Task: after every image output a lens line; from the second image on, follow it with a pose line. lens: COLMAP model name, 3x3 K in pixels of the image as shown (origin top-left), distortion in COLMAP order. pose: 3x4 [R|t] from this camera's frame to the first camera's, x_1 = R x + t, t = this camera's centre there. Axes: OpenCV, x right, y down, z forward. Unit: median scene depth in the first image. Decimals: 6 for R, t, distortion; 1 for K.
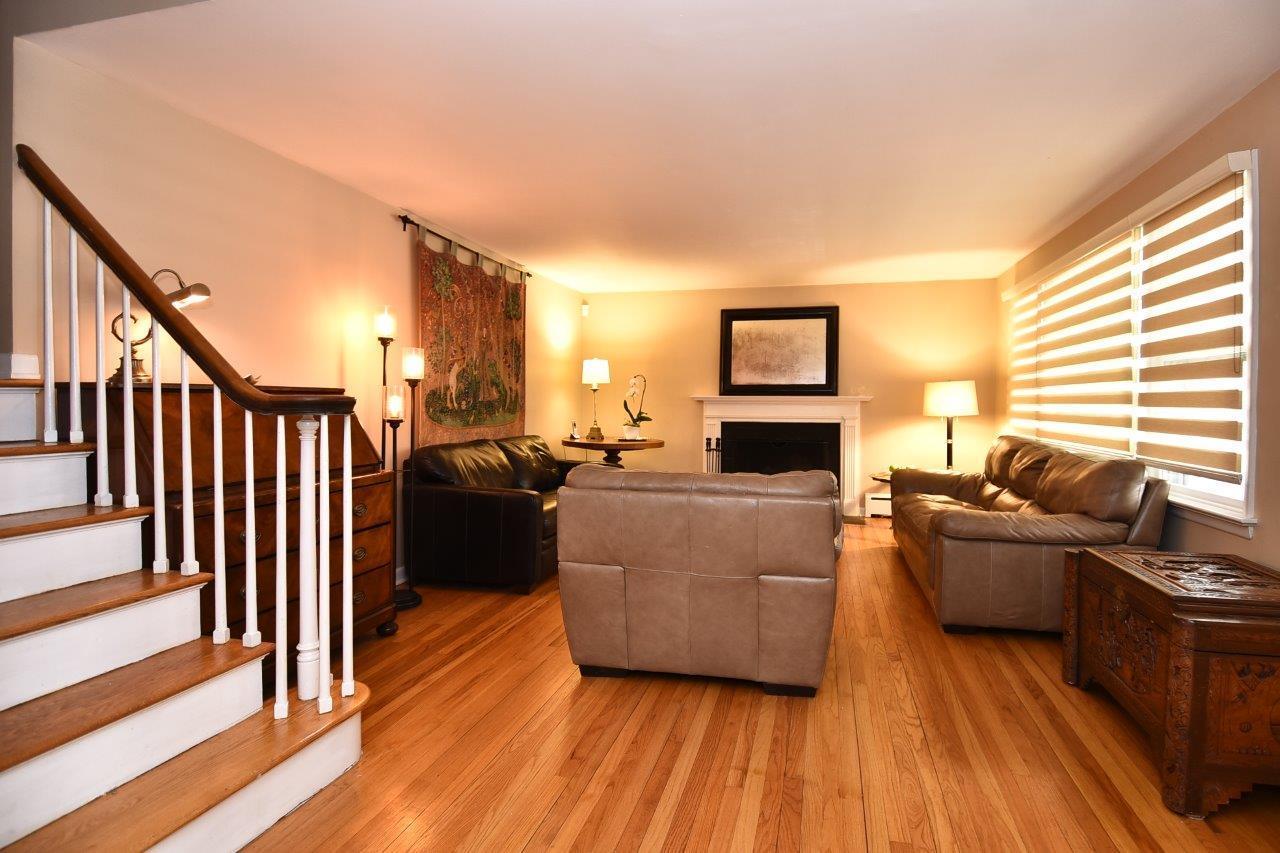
lens RADIAL K [[673.7, 0, 667.8], [0, 673.7, 410.2], [0, 0, 1]] dist [0.055081, -0.059307]
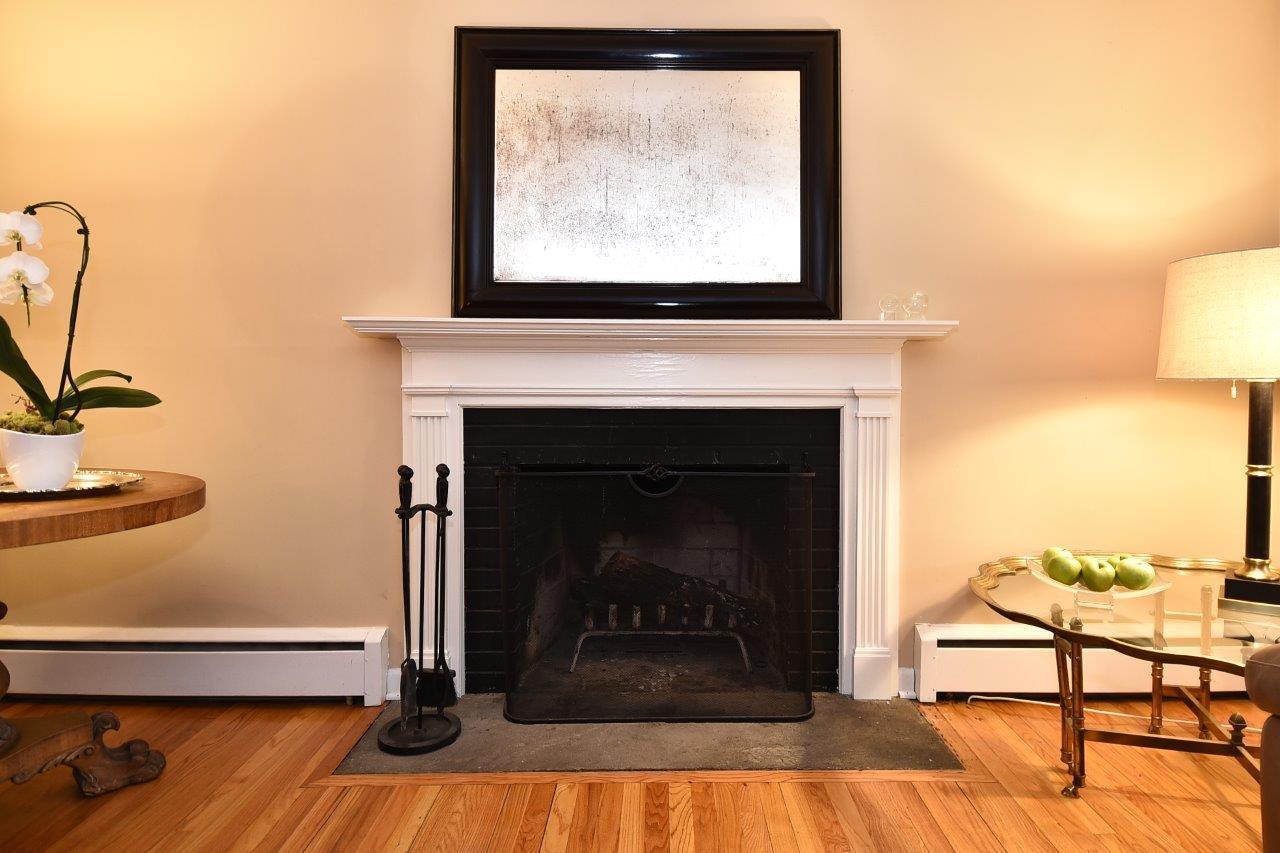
lens RADIAL K [[736.7, 0, 661.4], [0, 736.7, 422.3], [0, 0, 1]] dist [0.031371, -0.037928]
pose [[0.973976, -0.014140, 0.226211, 0.119618], [0.005822, 0.999284, 0.037397, 0.015306], [-0.226578, -0.035107, 0.973360, 0.865330]]
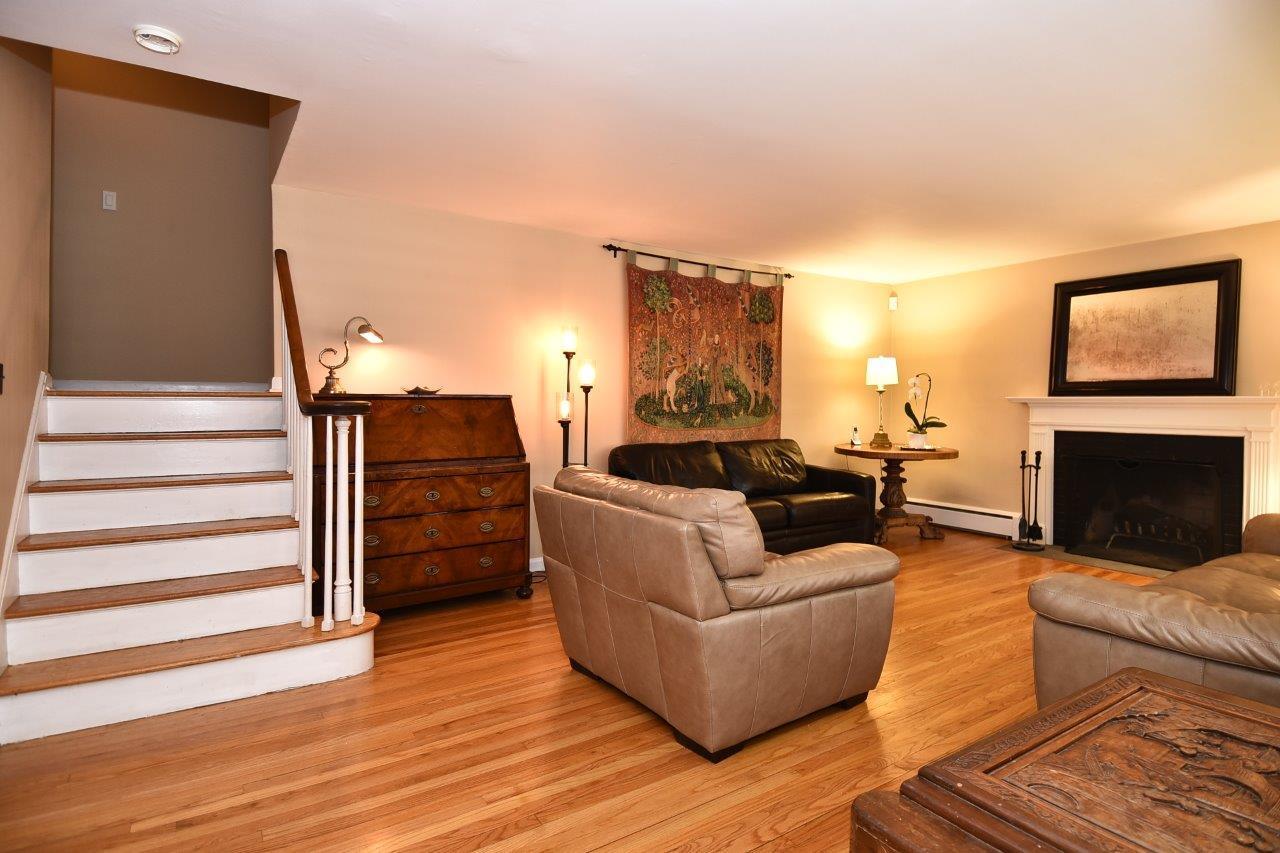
lens RADIAL K [[673.7, 0, 667.8], [0, 673.7, 410.2], [0, 0, 1]] dist [0.055081, -0.059307]
pose [[0.734473, 0.004283, -0.678625, 0.370791], [-0.006812, 0.999976, -0.001062, -0.002942], [0.678604, 0.005403, 0.734484, 0.177980]]
